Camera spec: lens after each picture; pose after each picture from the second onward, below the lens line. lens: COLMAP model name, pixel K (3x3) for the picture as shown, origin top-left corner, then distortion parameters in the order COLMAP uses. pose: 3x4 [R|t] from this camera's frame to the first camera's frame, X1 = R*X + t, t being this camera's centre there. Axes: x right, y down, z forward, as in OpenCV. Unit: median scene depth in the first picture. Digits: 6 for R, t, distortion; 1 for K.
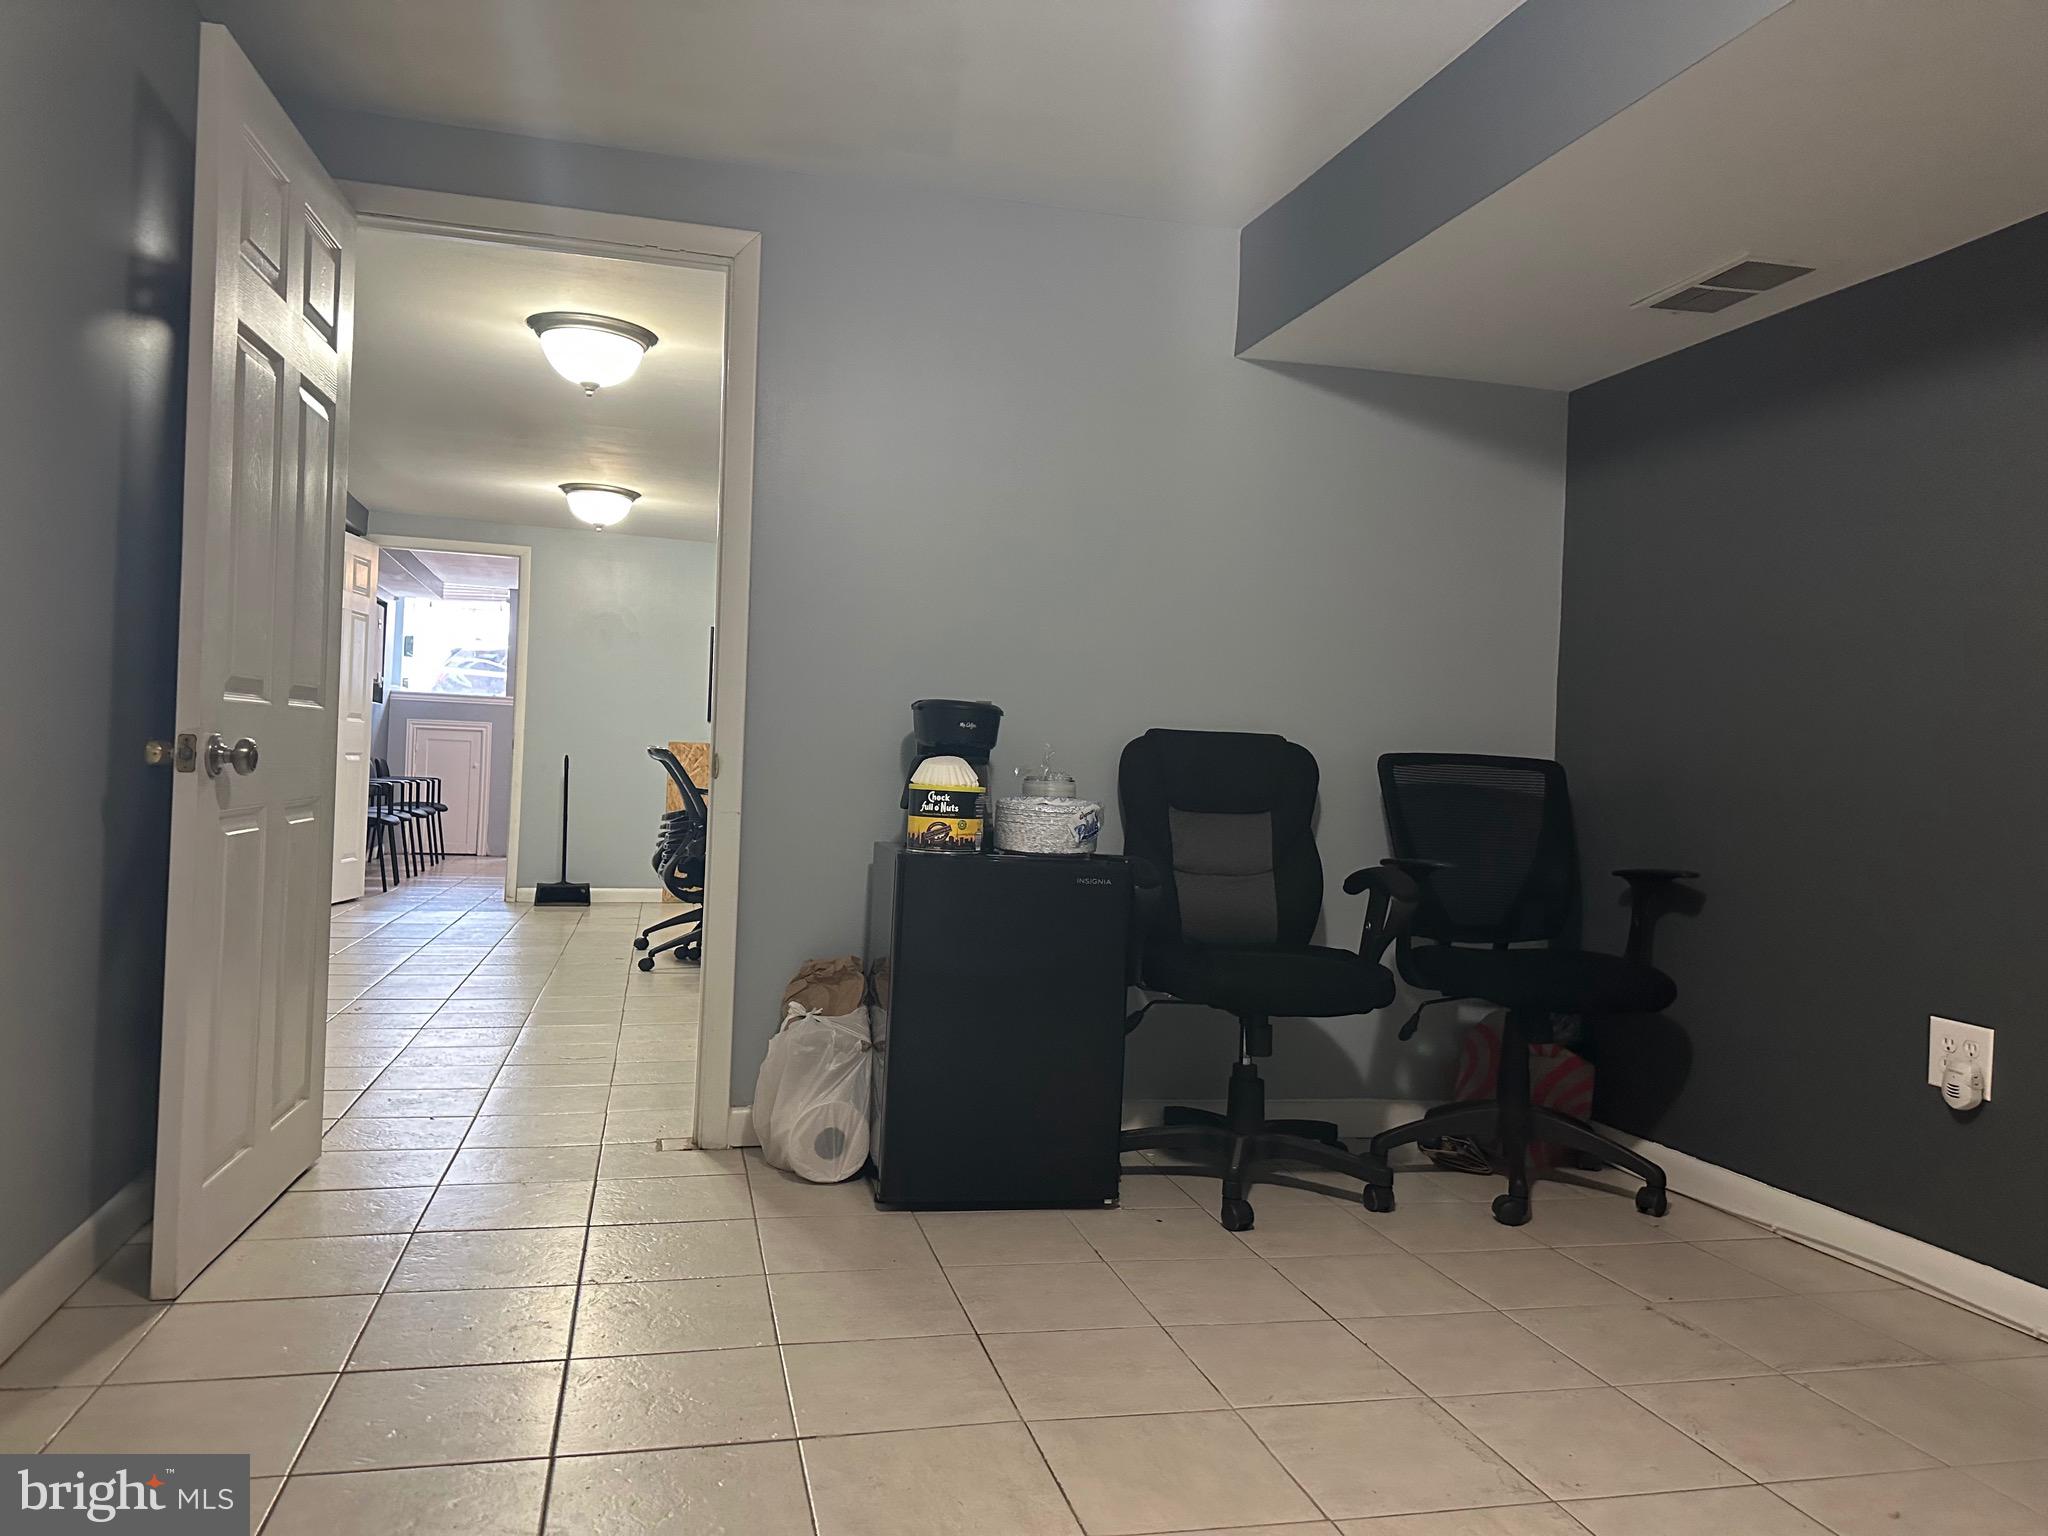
lens RADIAL K [[1450.3, 0, 1042.0], [0, 1450.3, 775.8], [0, 0, 1]] dist [0.071807, -0.092343]
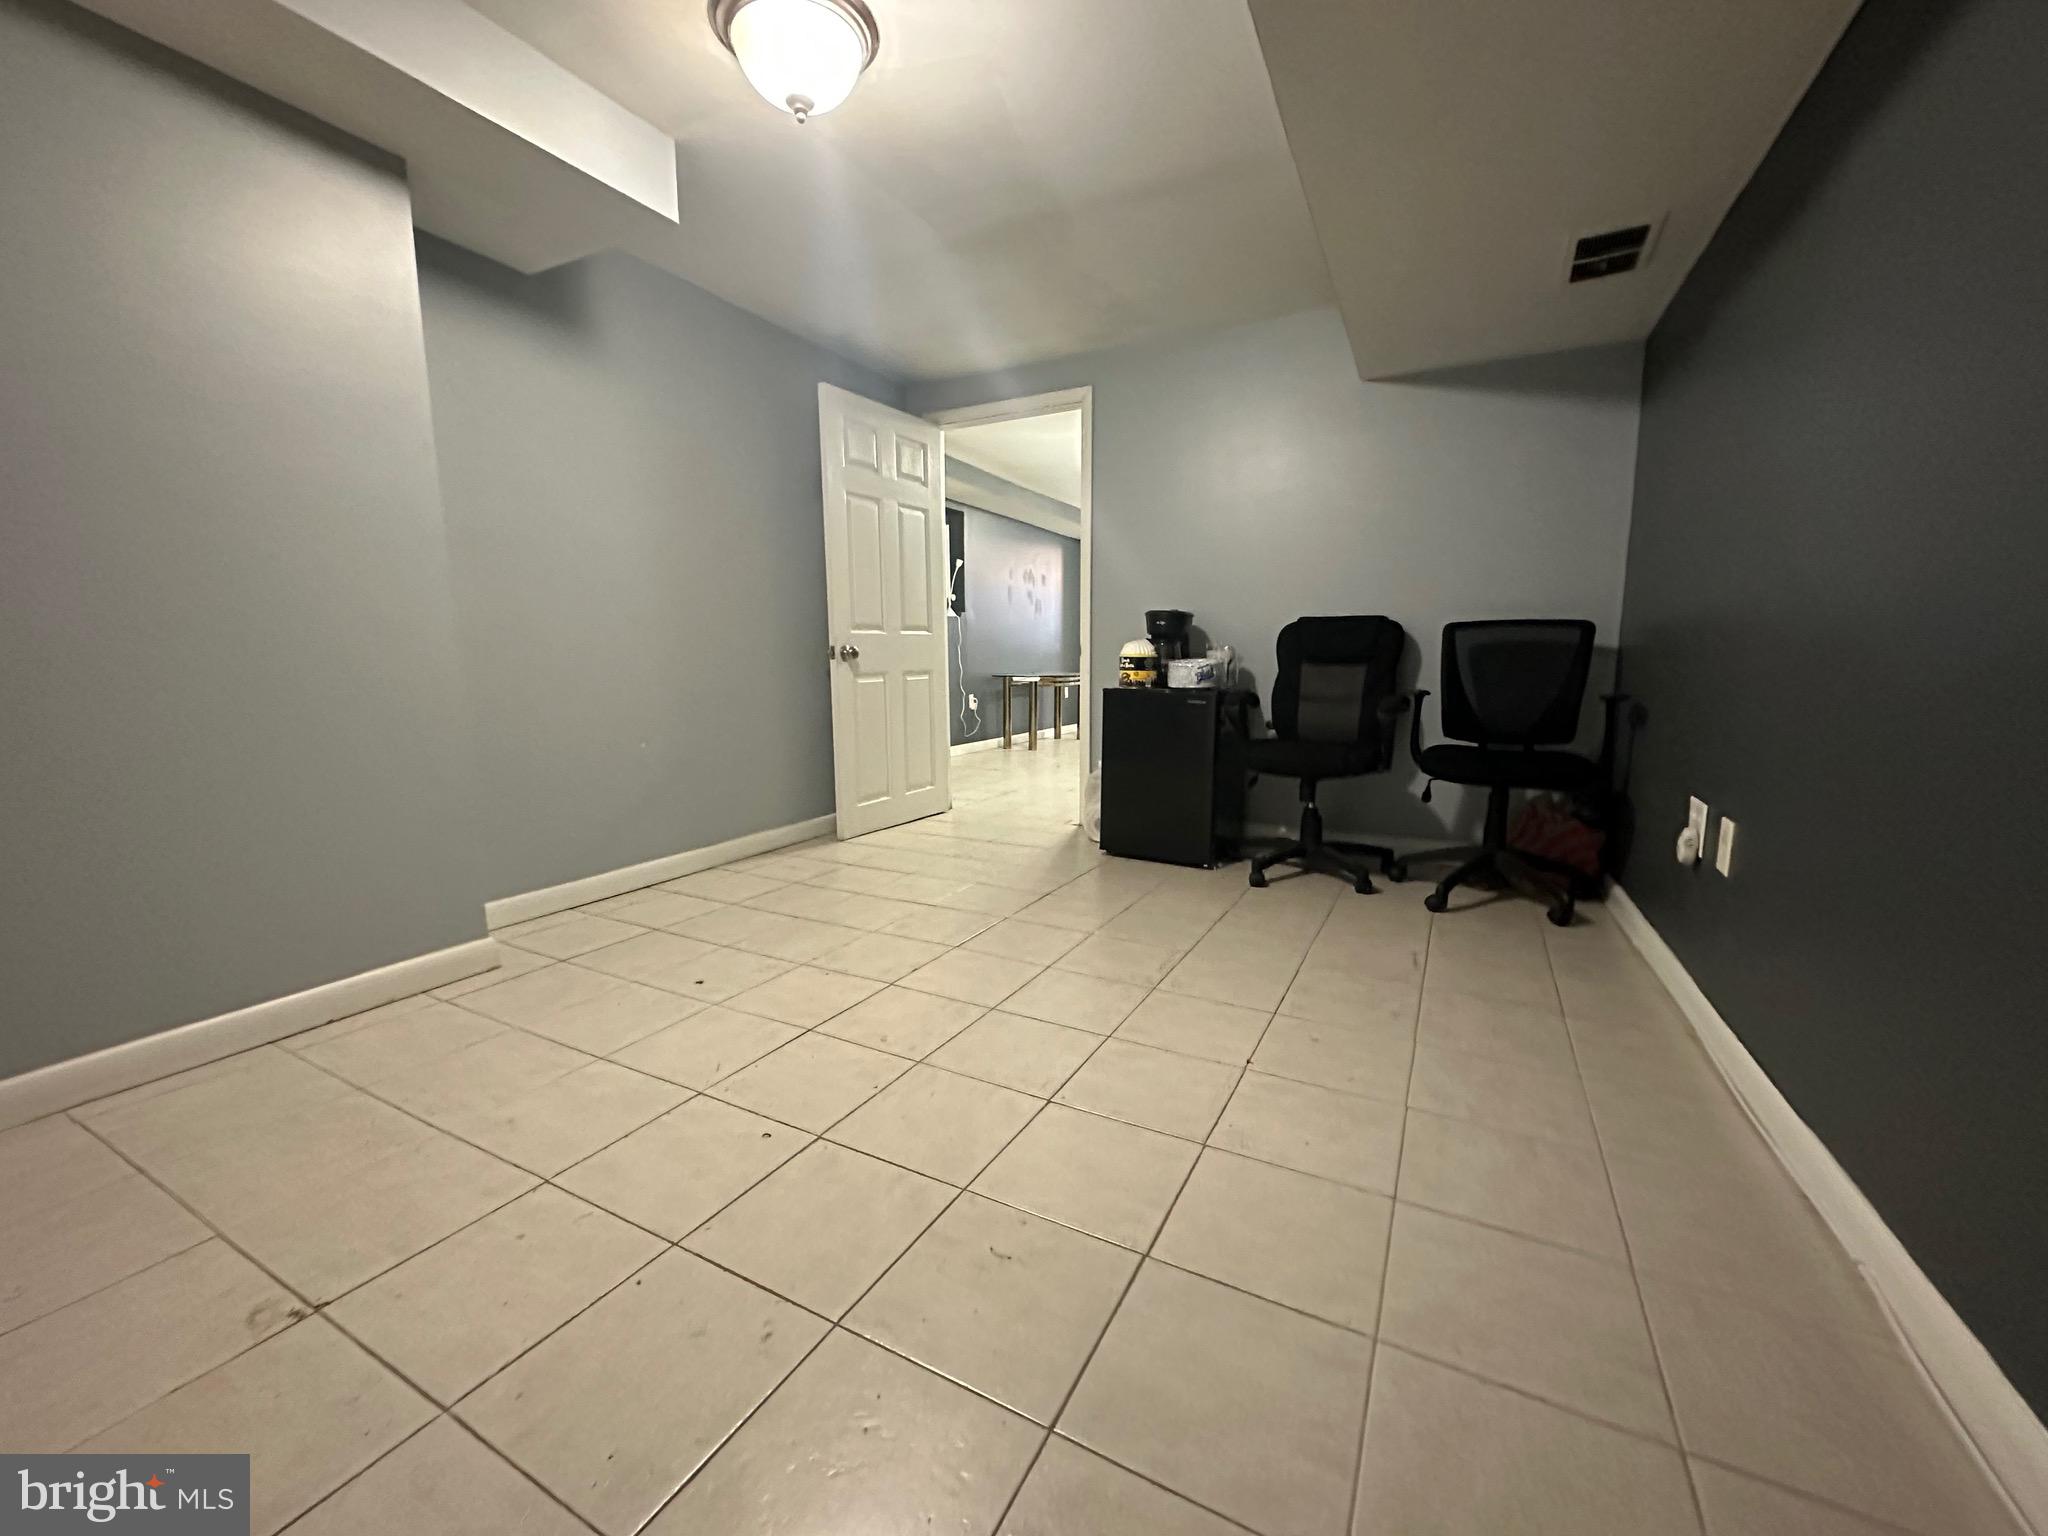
lens RADIAL K [[818.7, 0, 1024.4], [0, 818.7, 776.4], [0, 0, 1]] dist [0.001353, -0.000118]
pose [[0.742796, 0.057362, -0.667056, 0.561663], [0.030997, 0.992308, 0.119848, 0.032231], [0.668800, -0.109699, 0.735304, 0.039540]]
